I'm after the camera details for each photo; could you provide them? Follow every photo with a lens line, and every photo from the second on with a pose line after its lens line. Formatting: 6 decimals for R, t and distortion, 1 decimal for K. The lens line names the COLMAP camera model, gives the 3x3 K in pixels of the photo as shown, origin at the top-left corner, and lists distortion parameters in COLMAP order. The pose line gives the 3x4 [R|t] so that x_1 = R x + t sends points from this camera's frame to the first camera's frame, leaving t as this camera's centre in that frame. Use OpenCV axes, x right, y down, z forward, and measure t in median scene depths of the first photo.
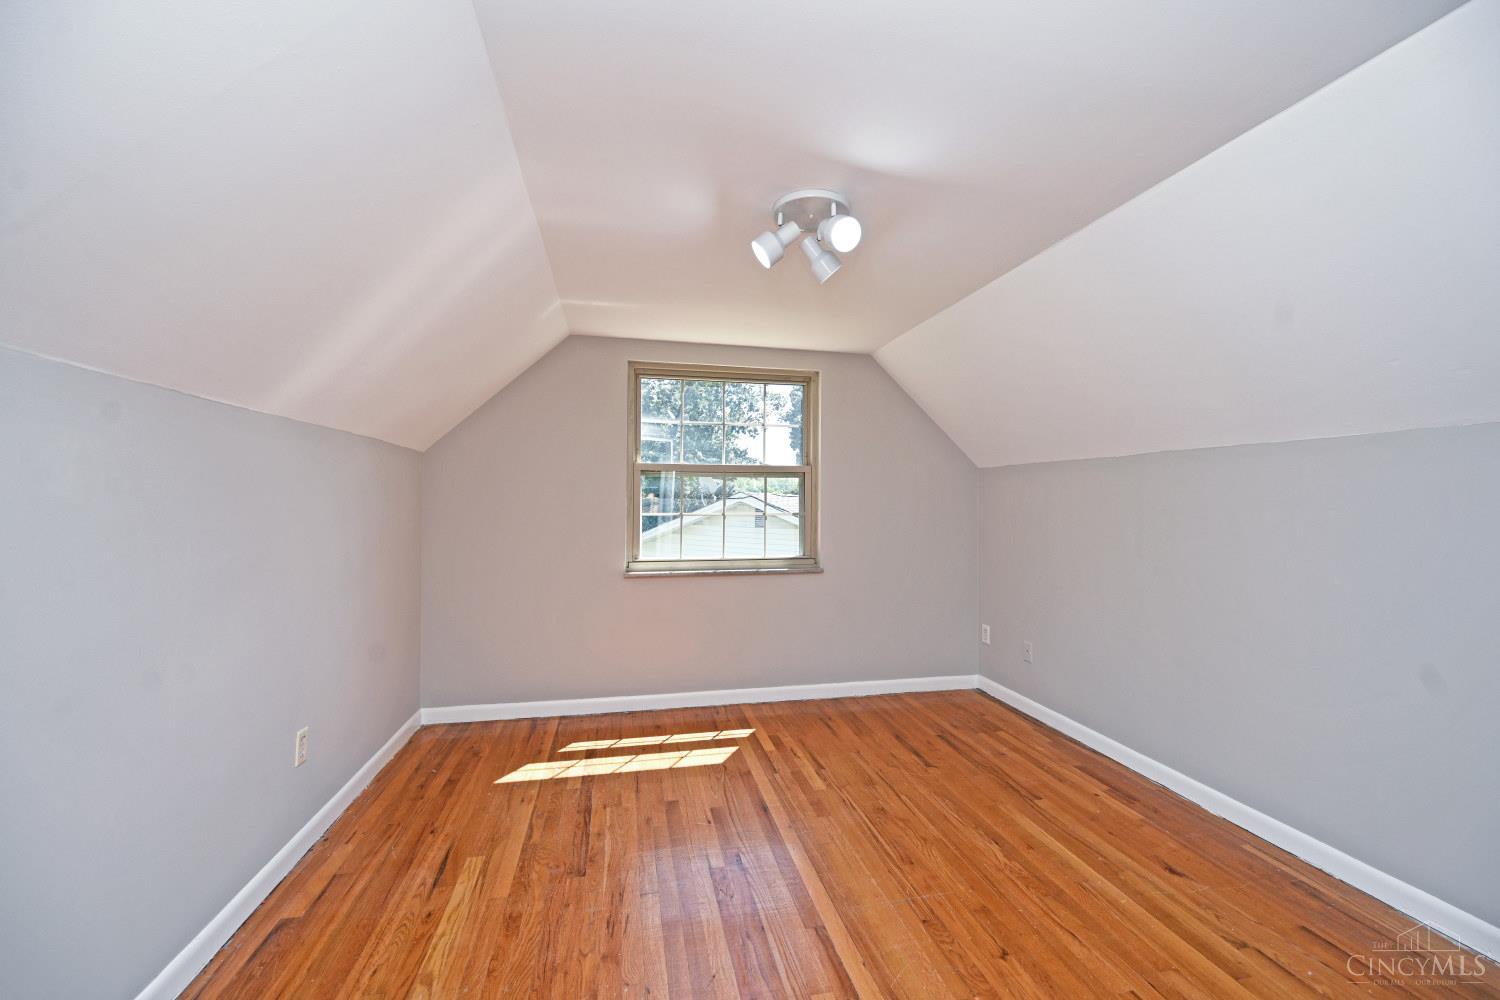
lens RADIAL K [[598.3, 0, 754.7], [0, 598.3, 497.4], [0, 0, 1]] dist [0.011534, 0.001798]
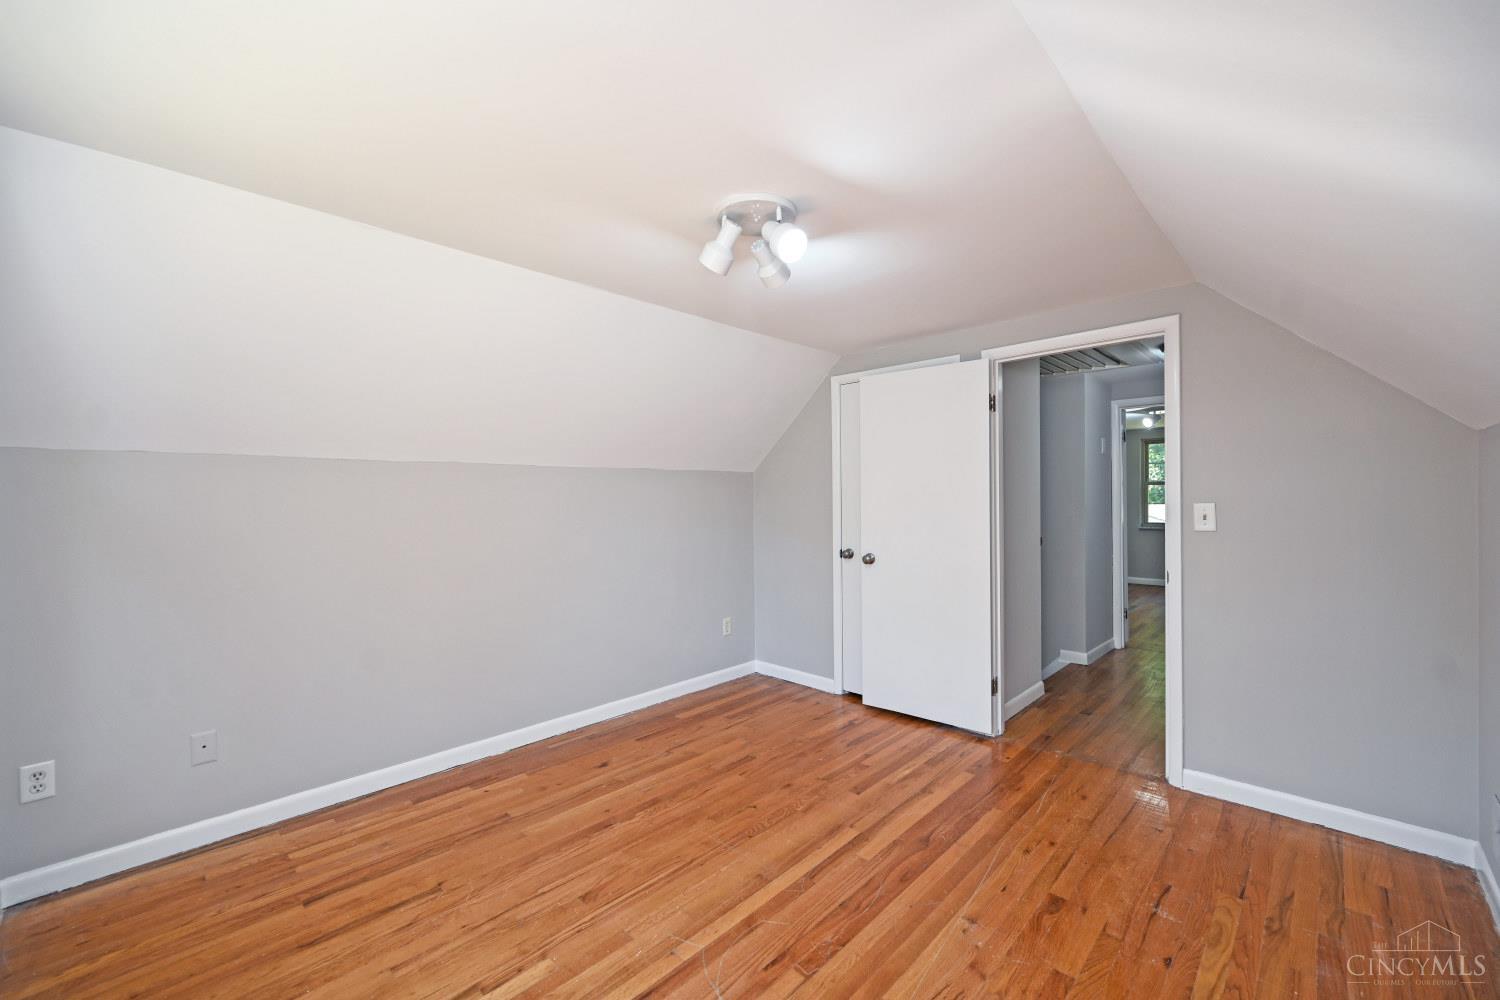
lens RADIAL K [[598.3, 0, 755.8], [0, 598.3, 501.7], [0, 0, 1]] dist [0.011534, 0.001798]
pose [[-0.557829, -0.007780, 0.829920, -0.550288], [-0.007059, 0.999964, 0.004629, -0.014415], [-0.829926, -0.003276, -0.557864, 1.193993]]
